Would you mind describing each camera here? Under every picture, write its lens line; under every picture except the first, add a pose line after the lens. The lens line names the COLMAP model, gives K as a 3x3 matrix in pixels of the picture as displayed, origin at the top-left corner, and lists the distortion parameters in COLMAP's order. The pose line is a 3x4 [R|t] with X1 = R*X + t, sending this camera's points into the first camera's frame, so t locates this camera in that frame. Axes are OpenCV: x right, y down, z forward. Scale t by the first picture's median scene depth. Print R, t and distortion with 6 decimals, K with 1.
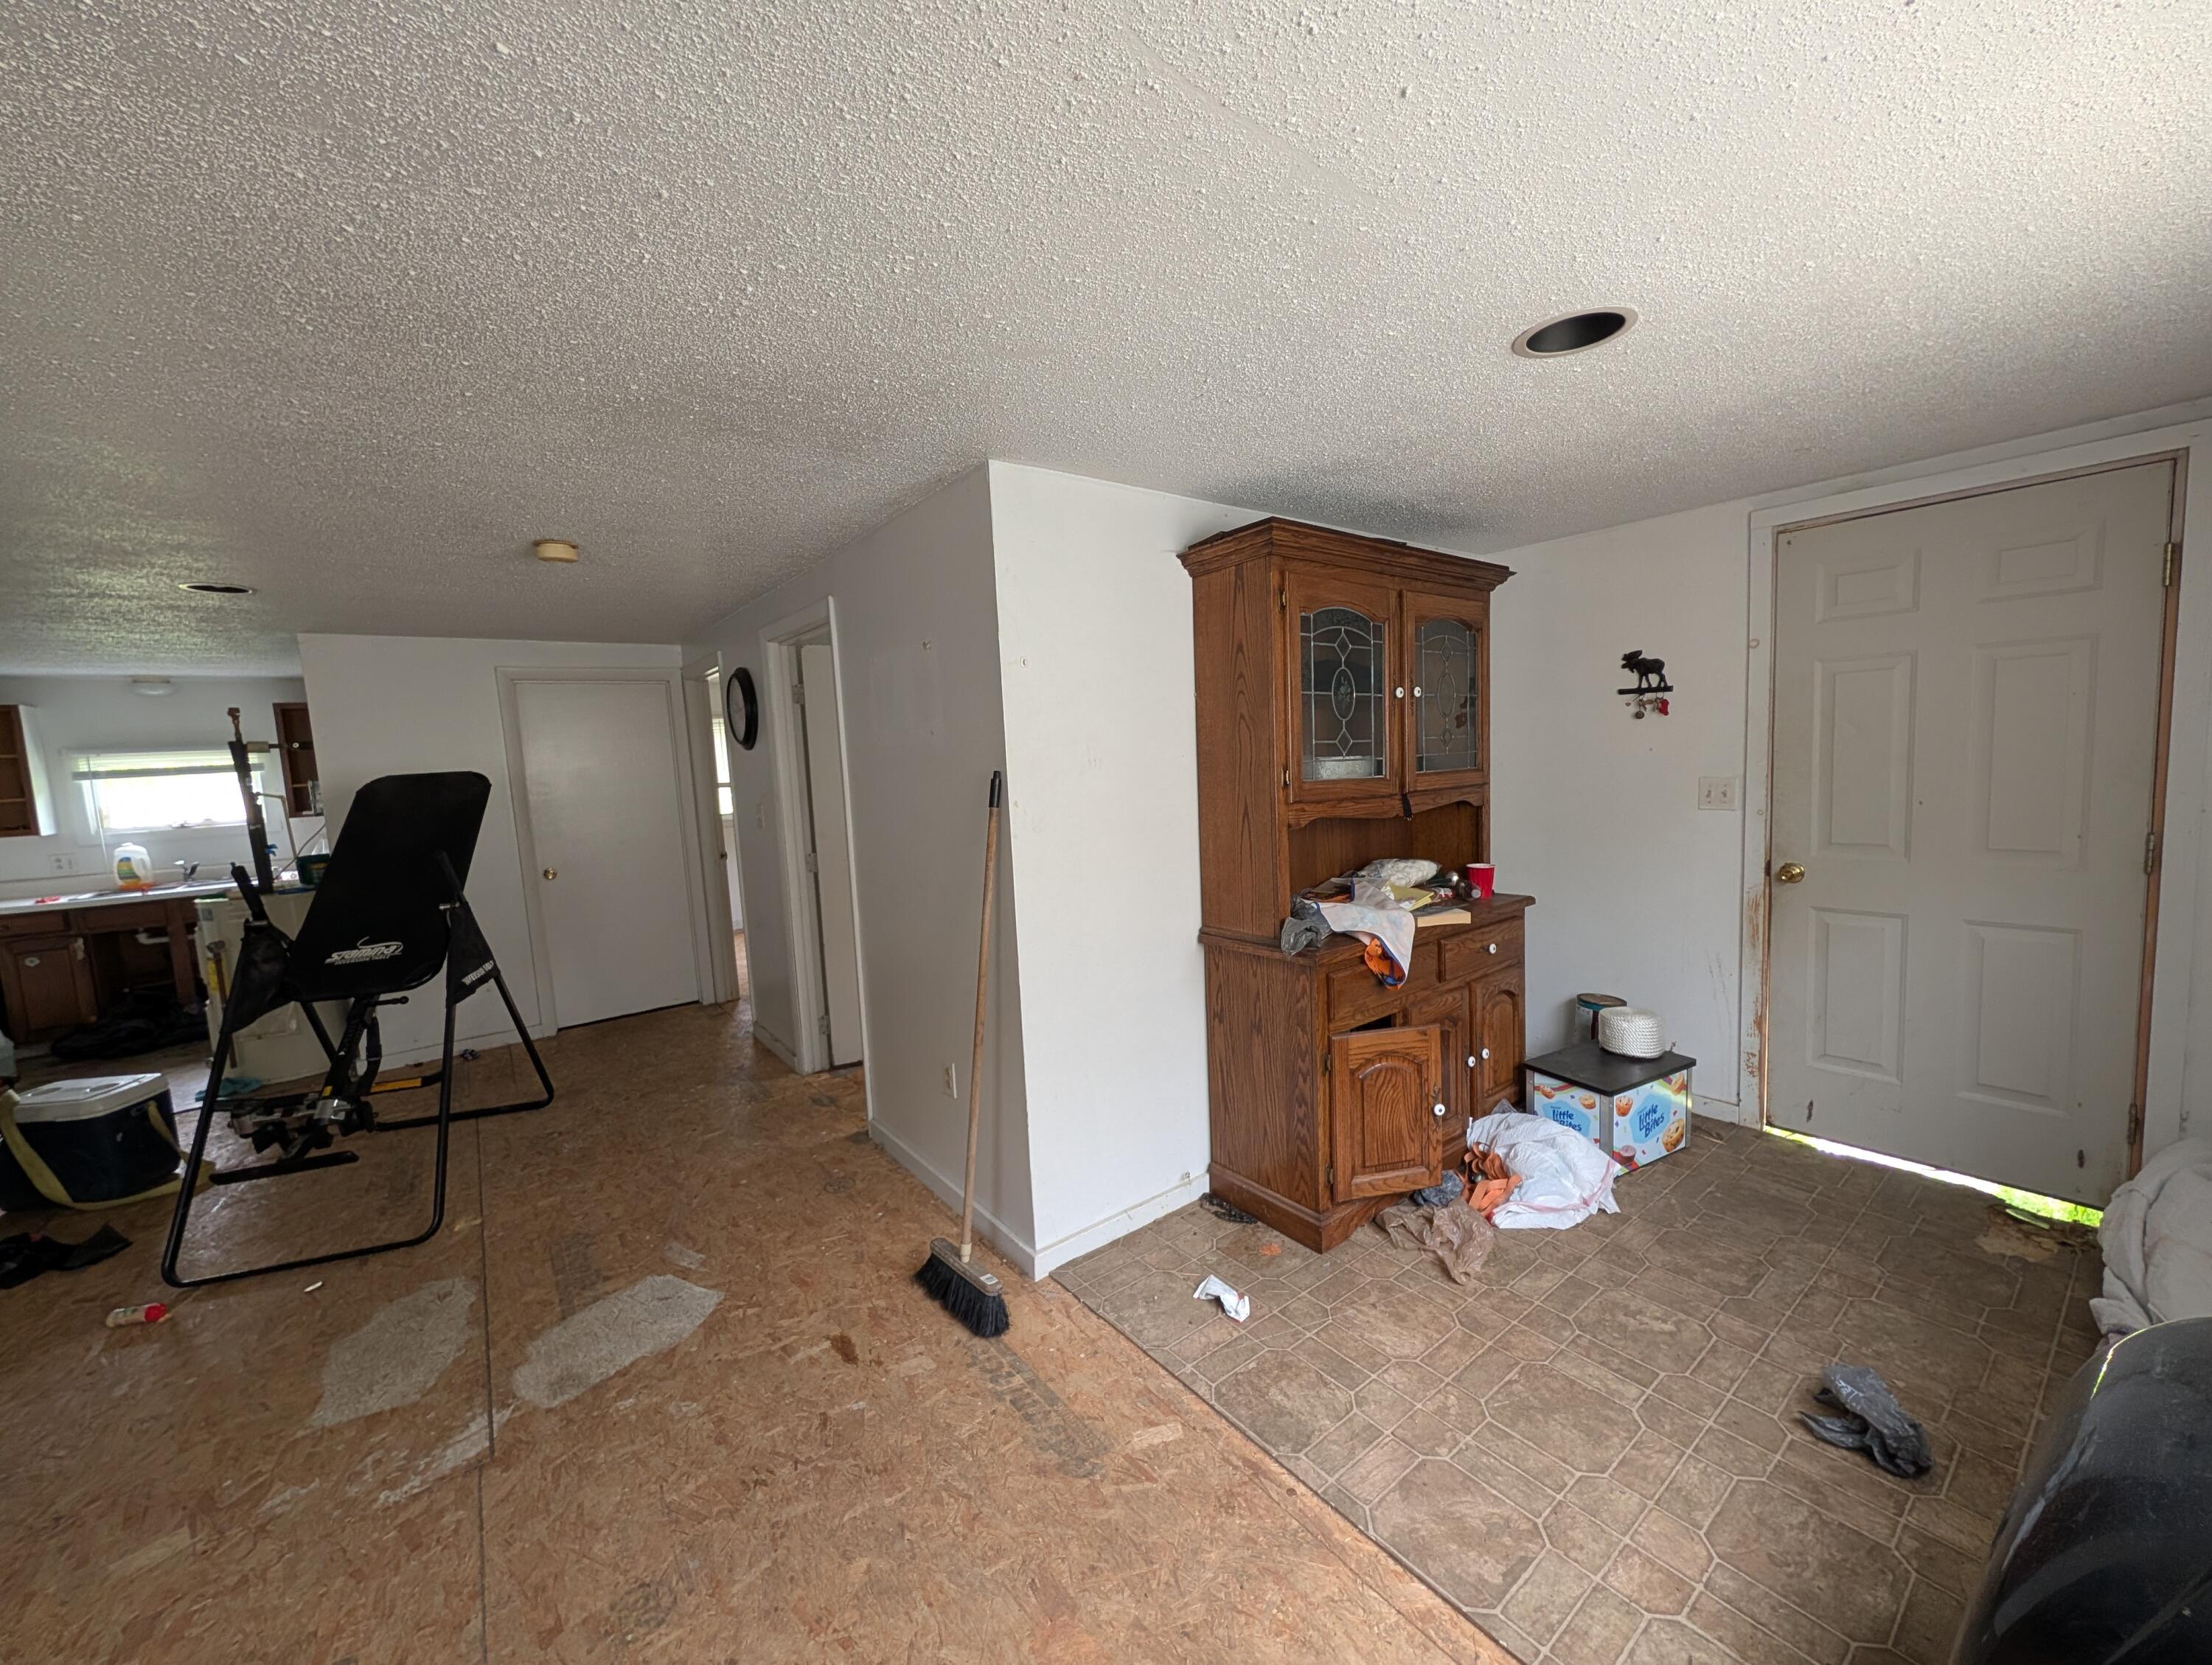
lens RADIAL K [[846.5, 0, 1106.0], [0, 846.5, 832.5], [0, 0, 1]] dist [0.000705, 0.000148]
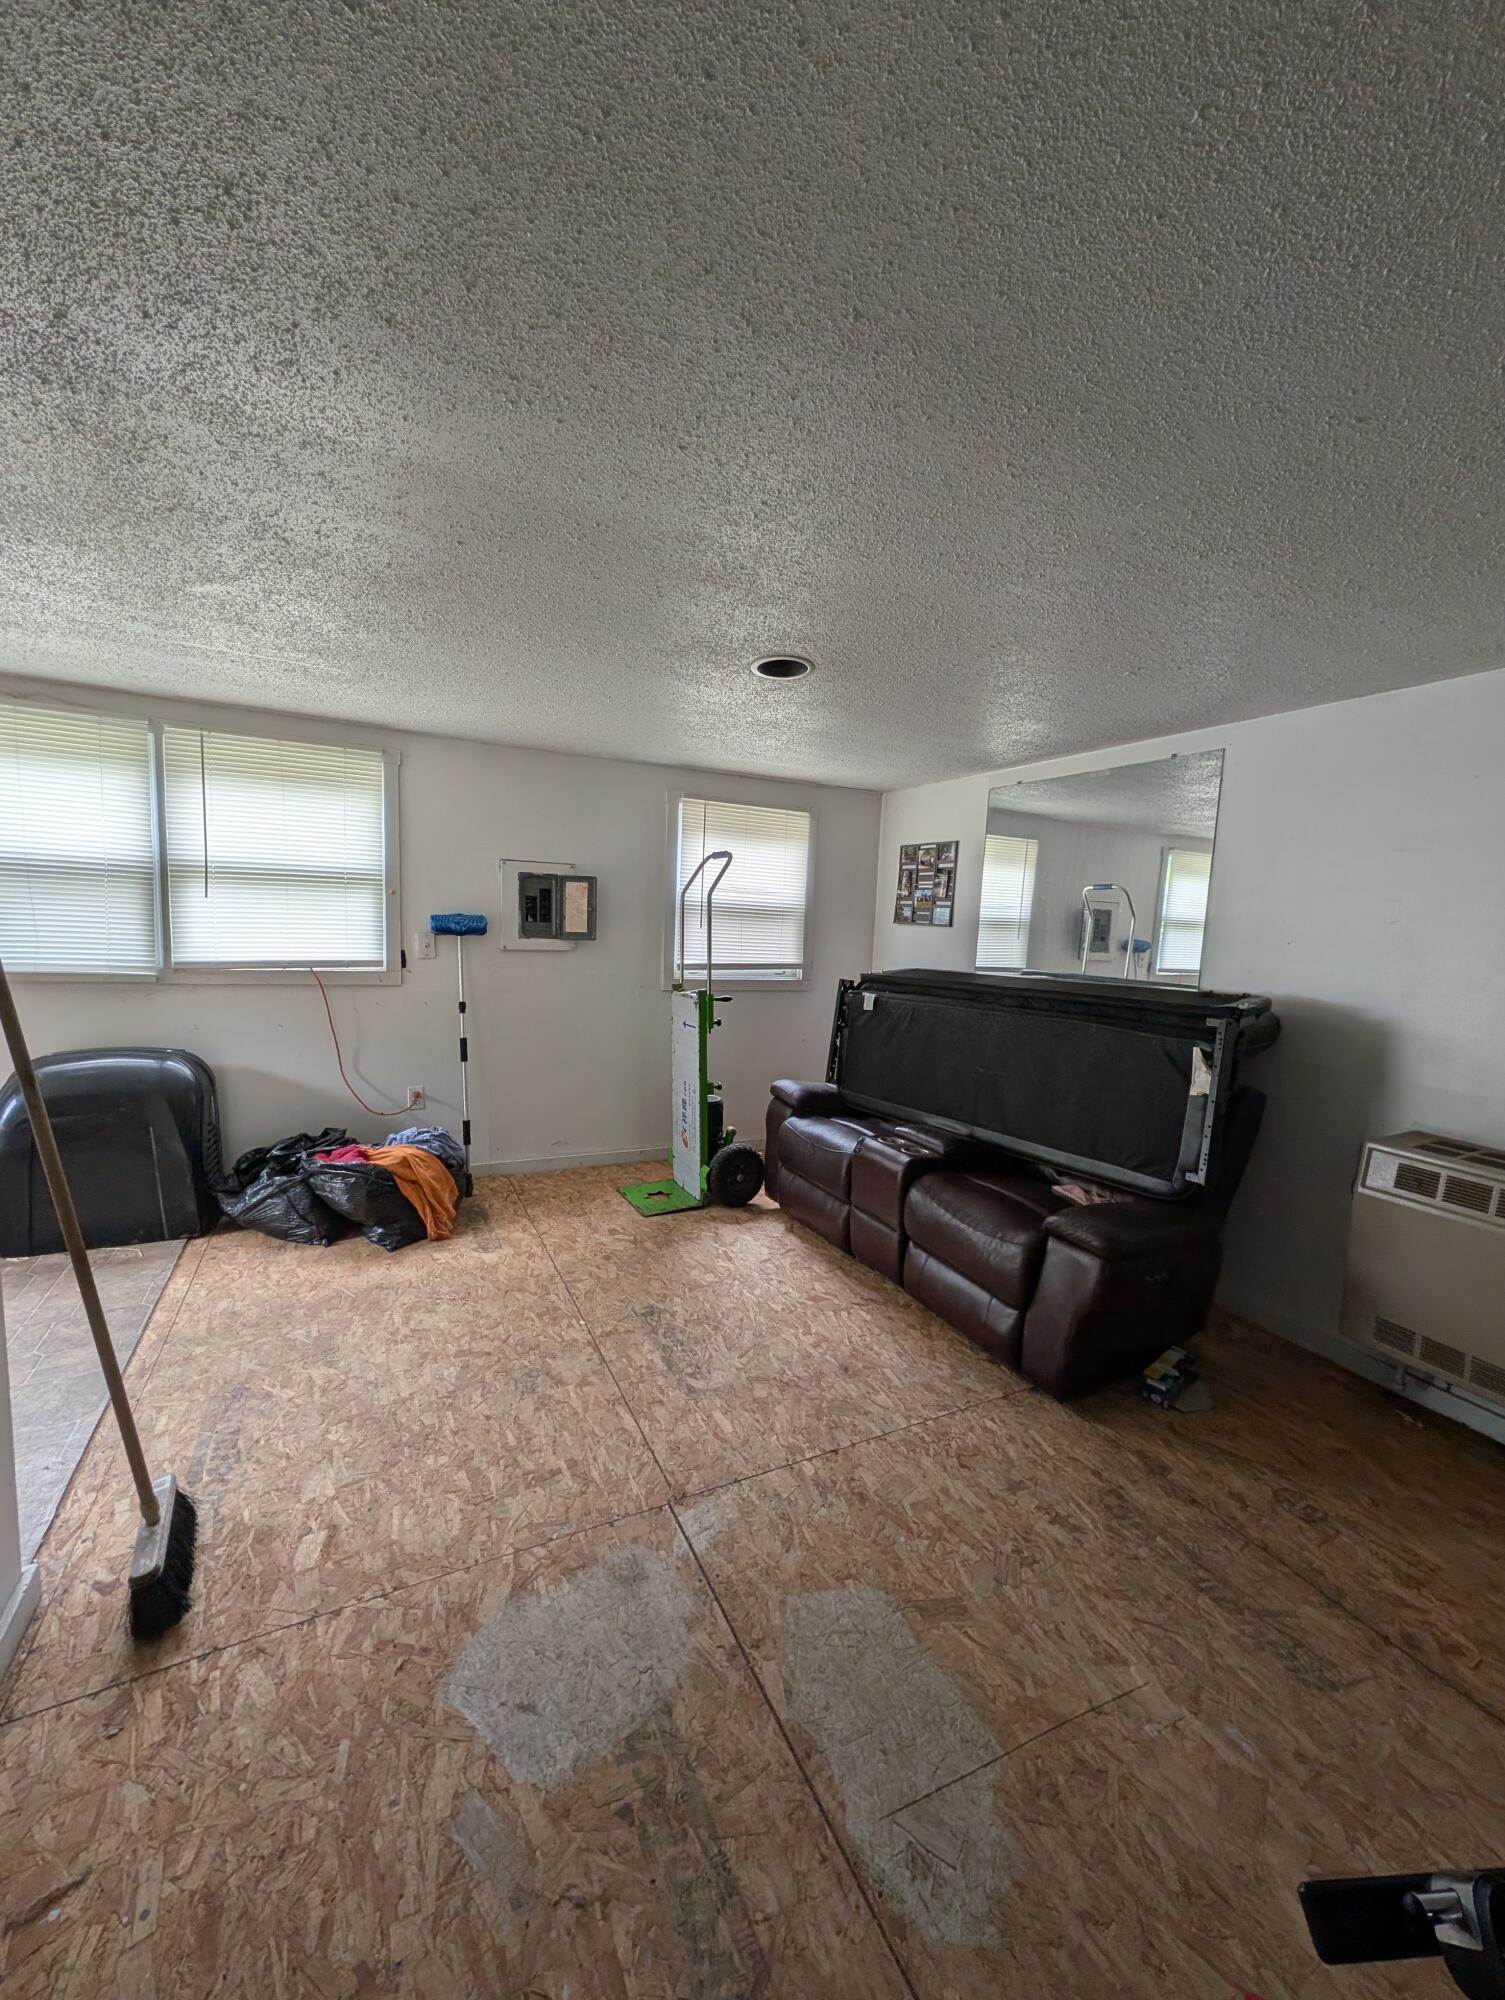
lens RADIAL K [[765.3, 0, 753.0], [0, 765.3, 1005.5], [0, 0, 1]] dist [0.000705, 0.000148]
pose [[-0.982527, -0.013385, 0.185637, -0.785813], [0.022746, 0.981299, 0.191139, -0.062948], [-0.184724, 0.192022, -0.963849, 1.415253]]
